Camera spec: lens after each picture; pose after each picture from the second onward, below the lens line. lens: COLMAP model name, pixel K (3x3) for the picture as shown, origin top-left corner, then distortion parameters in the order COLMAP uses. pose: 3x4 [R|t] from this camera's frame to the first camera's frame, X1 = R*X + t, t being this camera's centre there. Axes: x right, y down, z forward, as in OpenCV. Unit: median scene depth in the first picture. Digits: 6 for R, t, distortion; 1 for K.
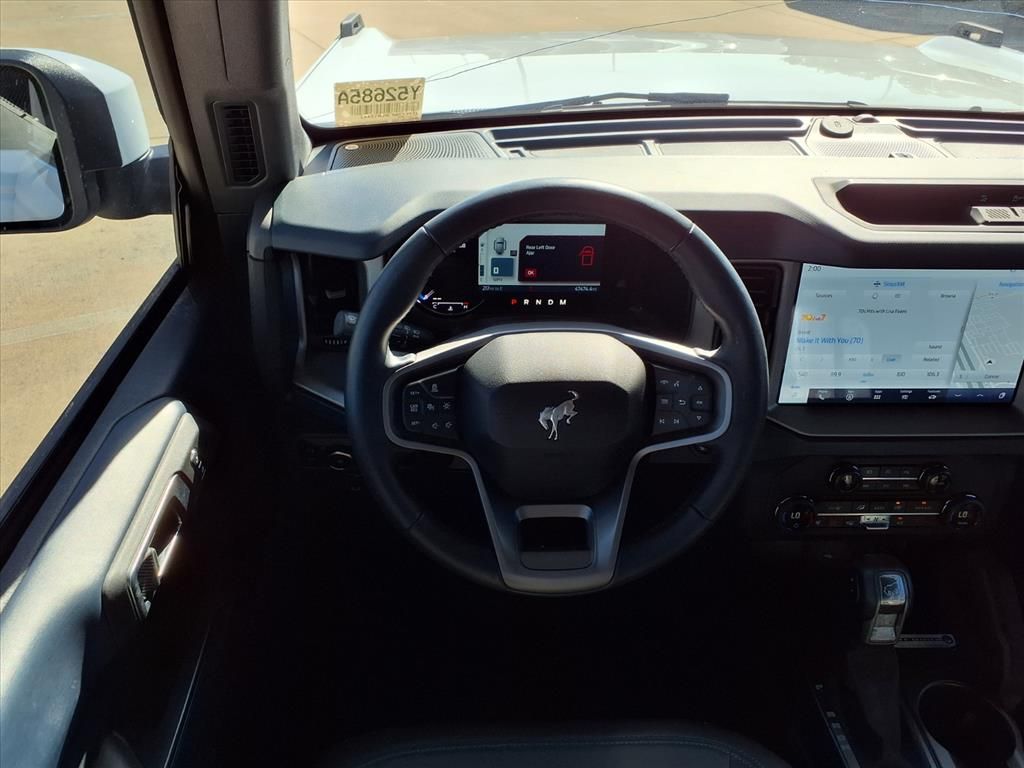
lens RADIAL K [[893.8, 0, 512.0], [0, 893.8, 384.0], [0, 0, 1]] dist [0.215756, -0.386989]
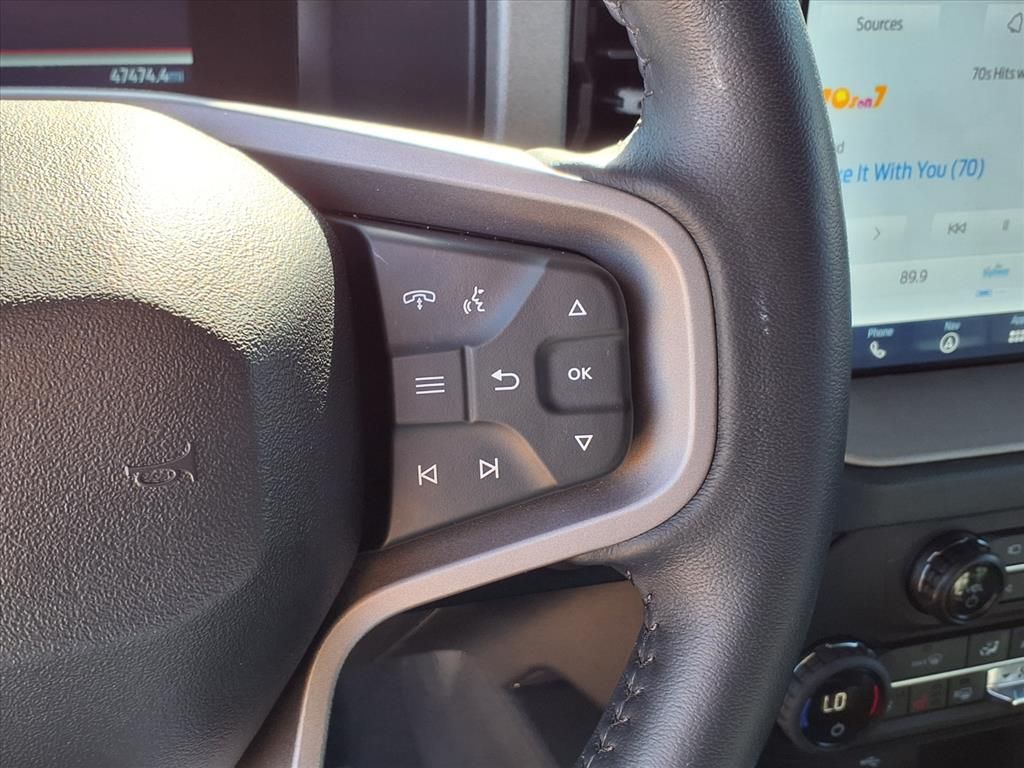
lens RADIAL K [[1231.7, 0, 498.6], [0, 1231.7, 379.0], [0, 0, 1]] dist [0.202700, -0.586432]
pose [[0.970634, -0.093134, 0.221800, 0.099004], [0.101076, 0.994572, -0.024706, 0.022827], [-0.218295, 0.046399, 0.974779, 0.581373]]
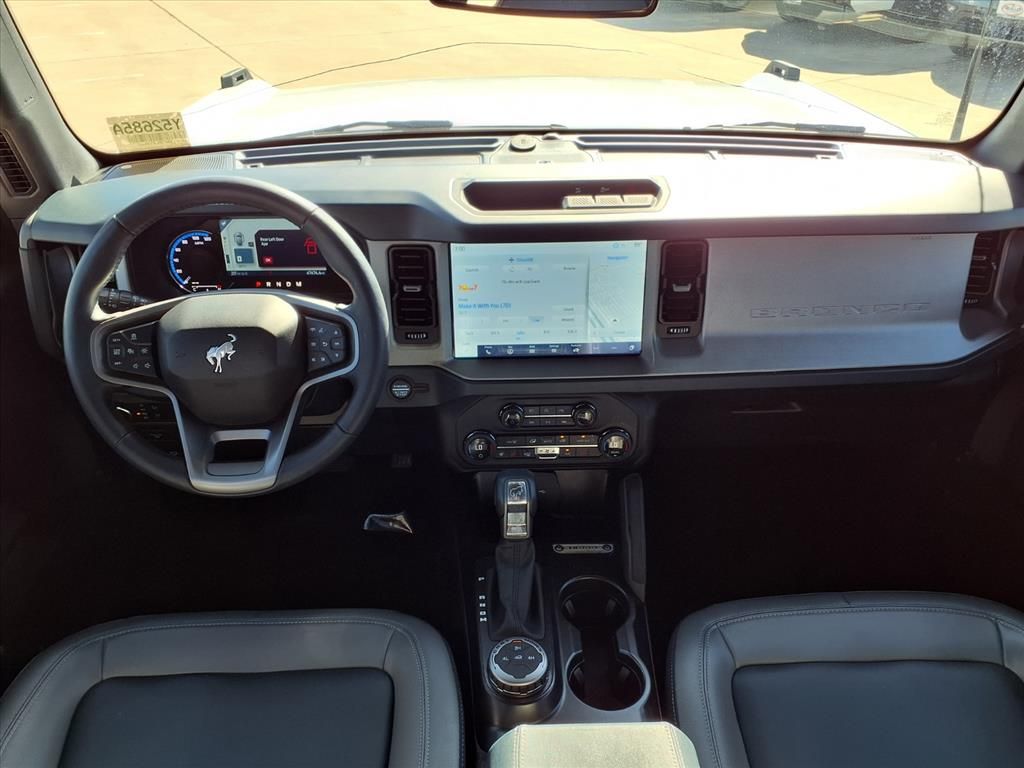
lens RADIAL K [[893.8, 0, 512.0], [0, 893.8, 384.0], [0, 0, 1]] dist [0.215756, -0.386989]
pose [[0.997826, -0.022067, -0.062103, 0.452257], [0.018603, 0.998269, -0.055800, 0.130972], [0.063227, 0.054524, 0.996509, -0.246144]]
